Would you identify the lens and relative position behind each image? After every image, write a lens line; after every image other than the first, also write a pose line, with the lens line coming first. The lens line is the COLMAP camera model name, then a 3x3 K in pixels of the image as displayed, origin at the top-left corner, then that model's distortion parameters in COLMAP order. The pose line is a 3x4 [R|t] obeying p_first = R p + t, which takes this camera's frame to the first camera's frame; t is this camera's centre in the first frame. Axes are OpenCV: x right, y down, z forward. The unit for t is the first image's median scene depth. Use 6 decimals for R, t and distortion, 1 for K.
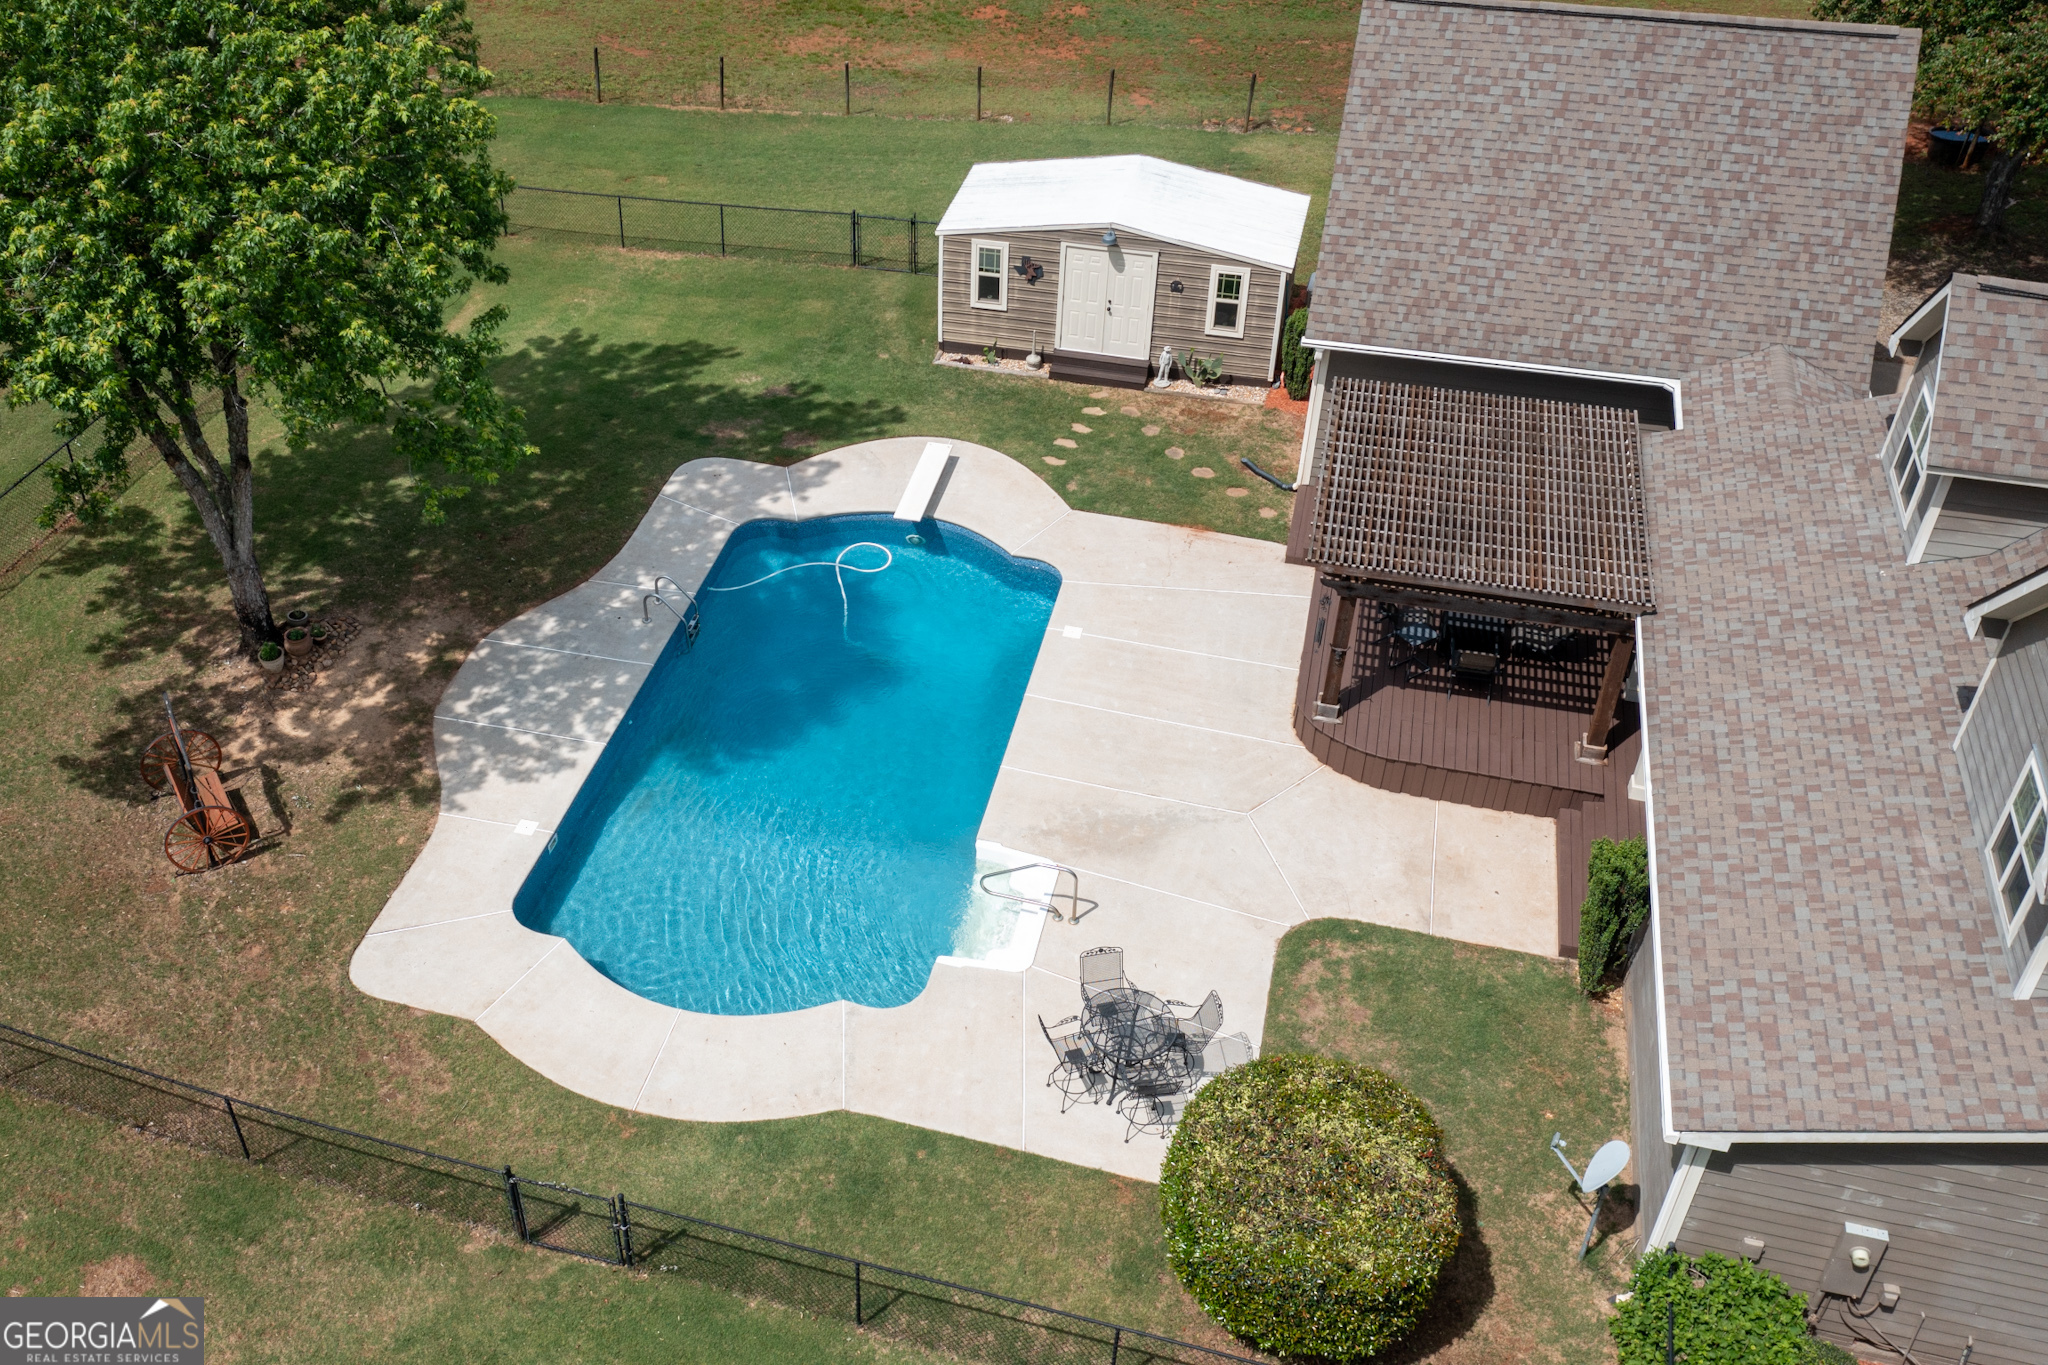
lens RADIAL K [[1846.4, 0, 921.6], [0, 1846.4, 682.7], [0, 0, 1]] dist [-0.001379, -0.002840]
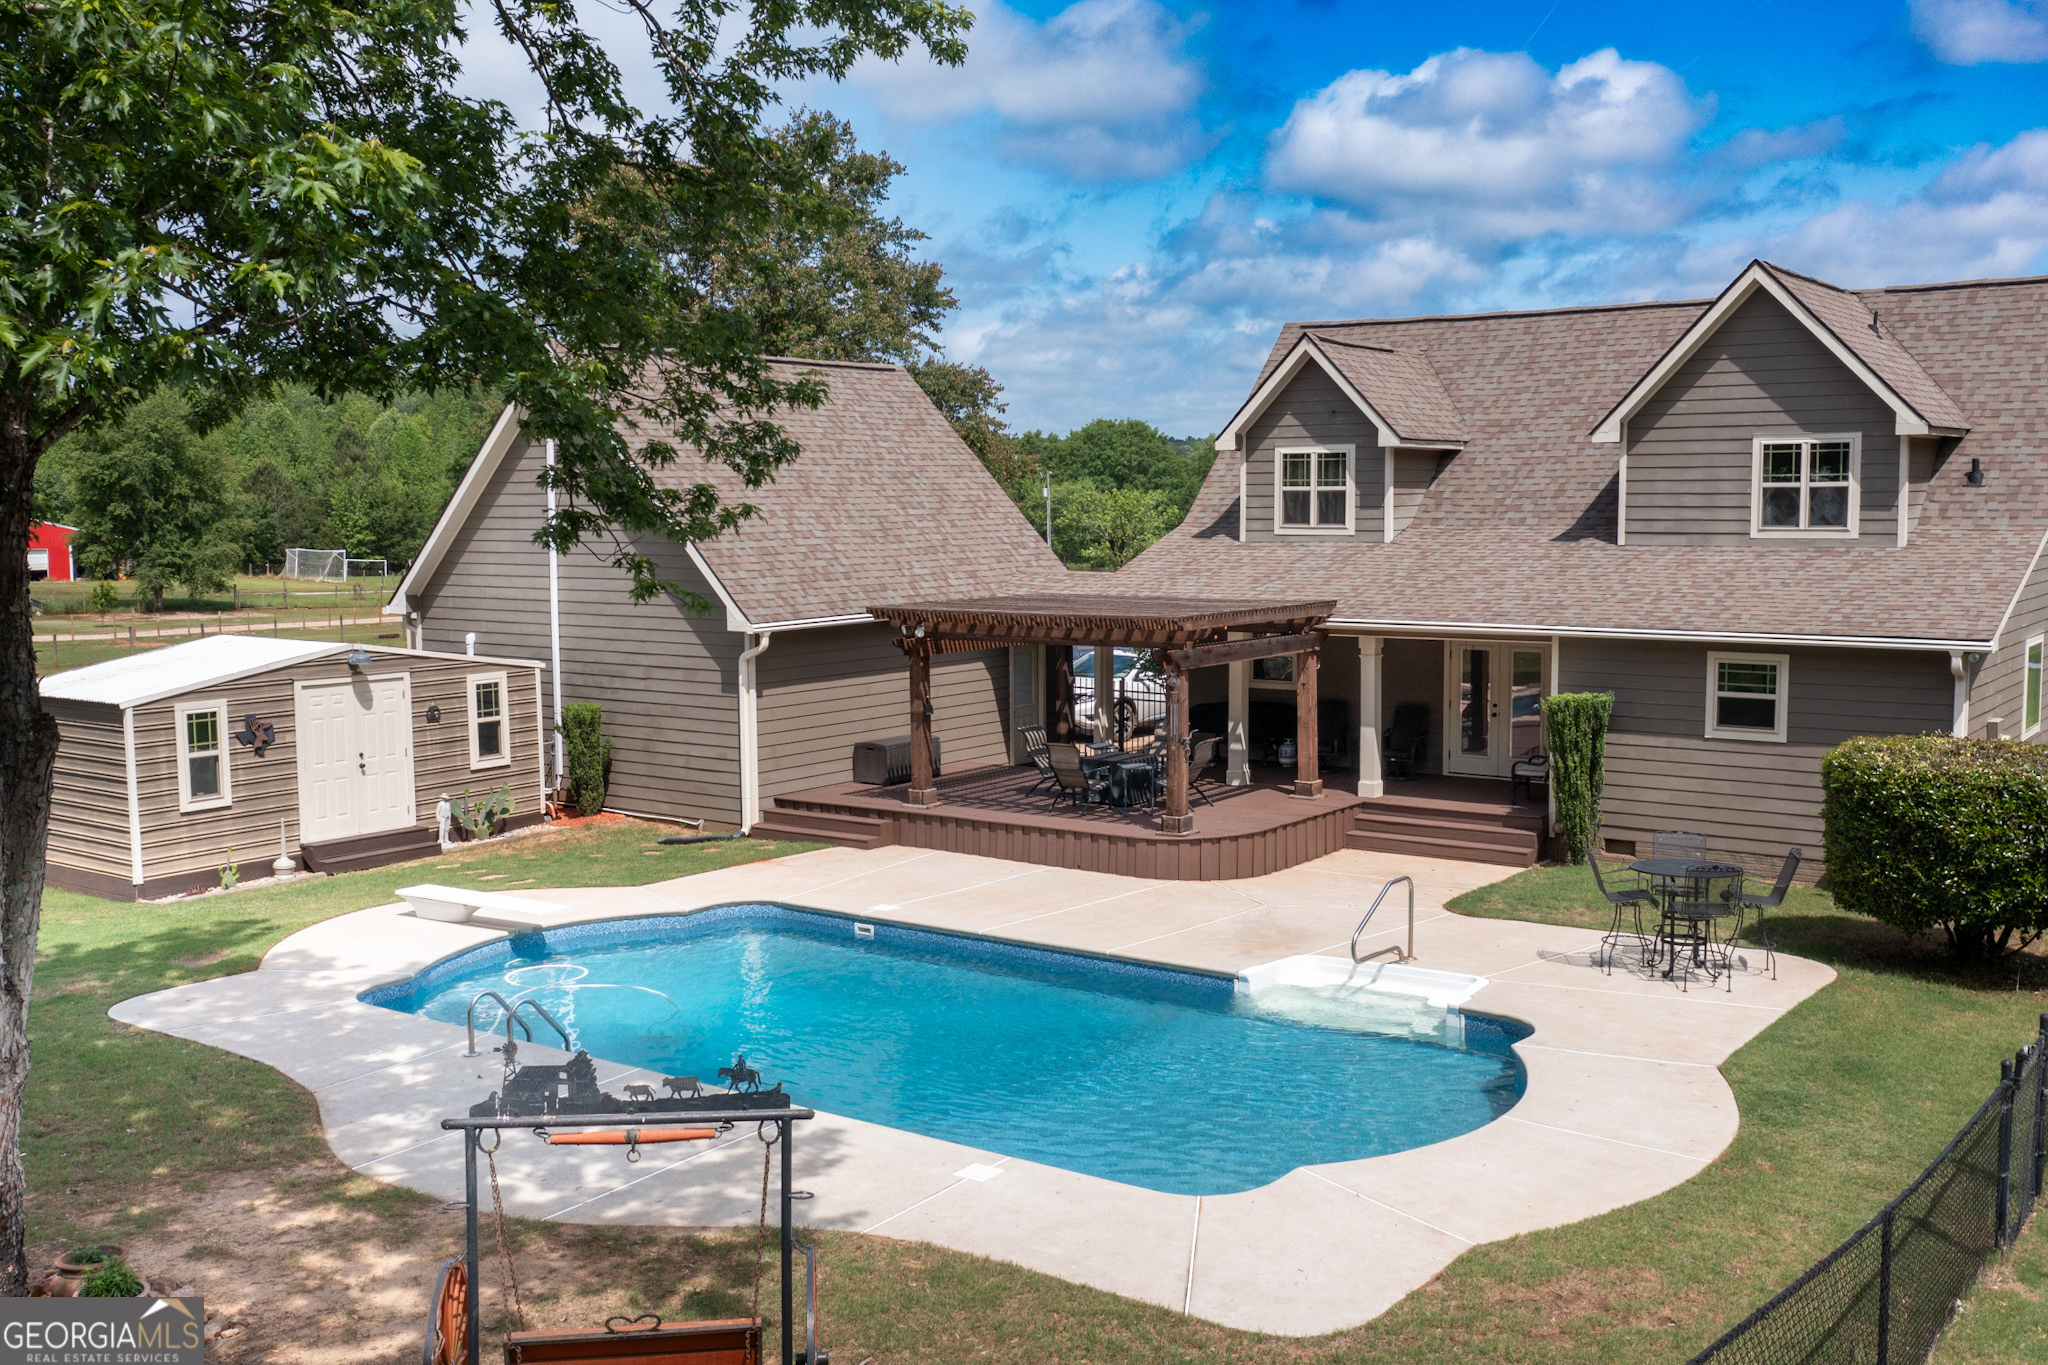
lens RADIAL K [[1871.5, 0, 1024.0], [0, 1871.5, 682.5], [0, 0, 1]] dist [-0.007326, -0.008513]
pose [[0.353084, -0.081288, 0.932053, -0.556368], [0.593750, 0.789366, -0.156083, 0.049508], [-0.723044, 0.608517, 0.326978, 0.611013]]
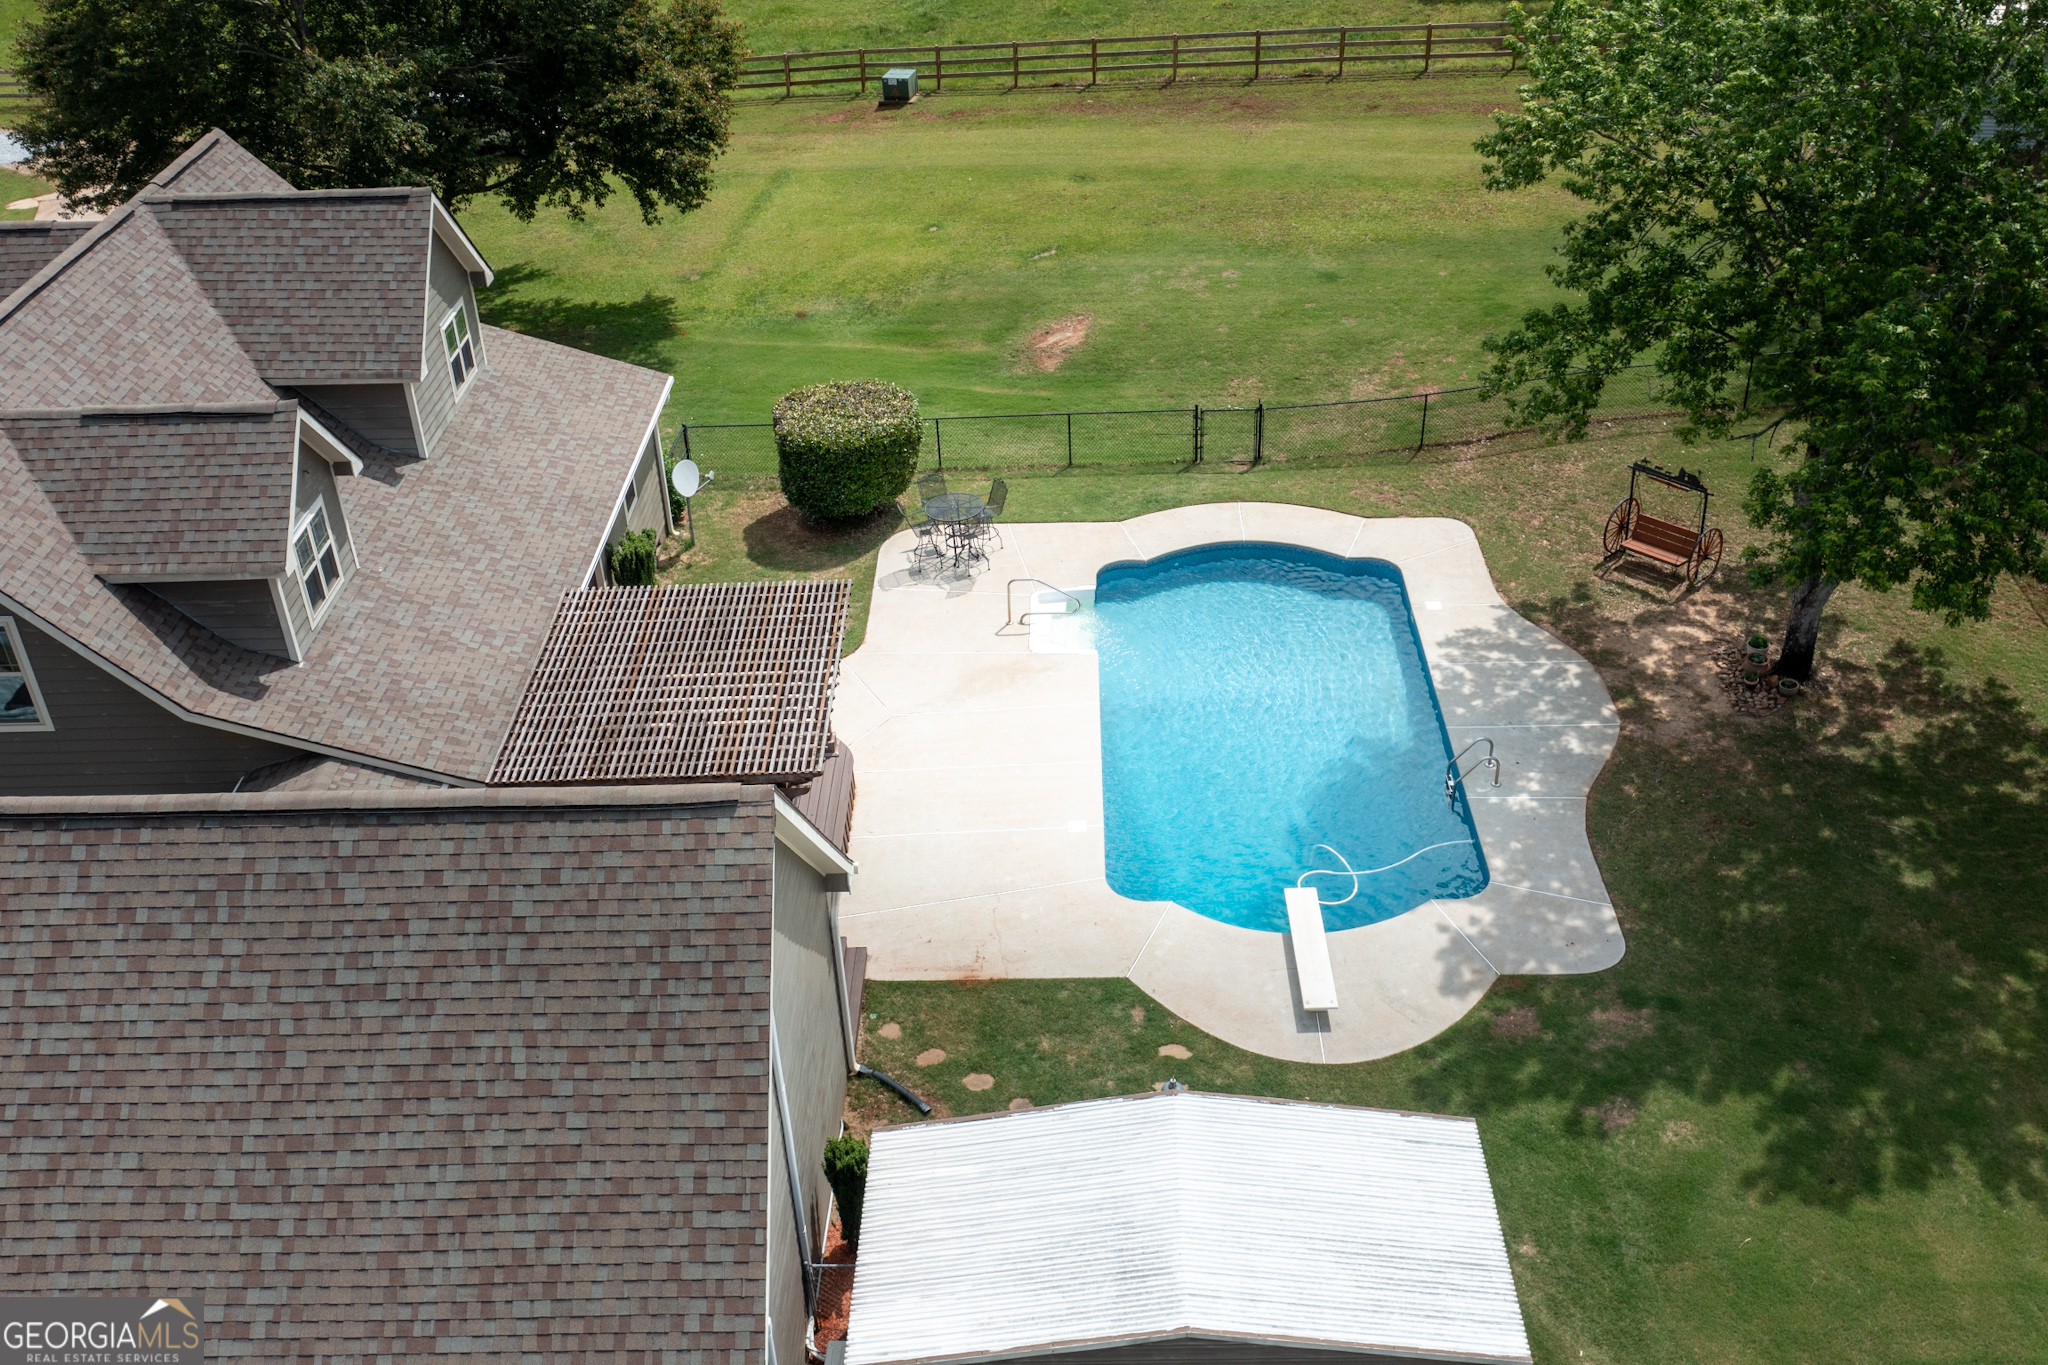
lens RADIAL K [[1871.5, 0, 1024.0], [0, 1871.5, 682.5], [0, 0, 1]] dist [-0.007326, -0.008513]
pose [[-0.970866, 0.169091, -0.169788, 0.248403], [-0.113025, 0.301643, 0.946698, -0.928021], [0.211293, 0.938307, -0.273744, 1.115131]]
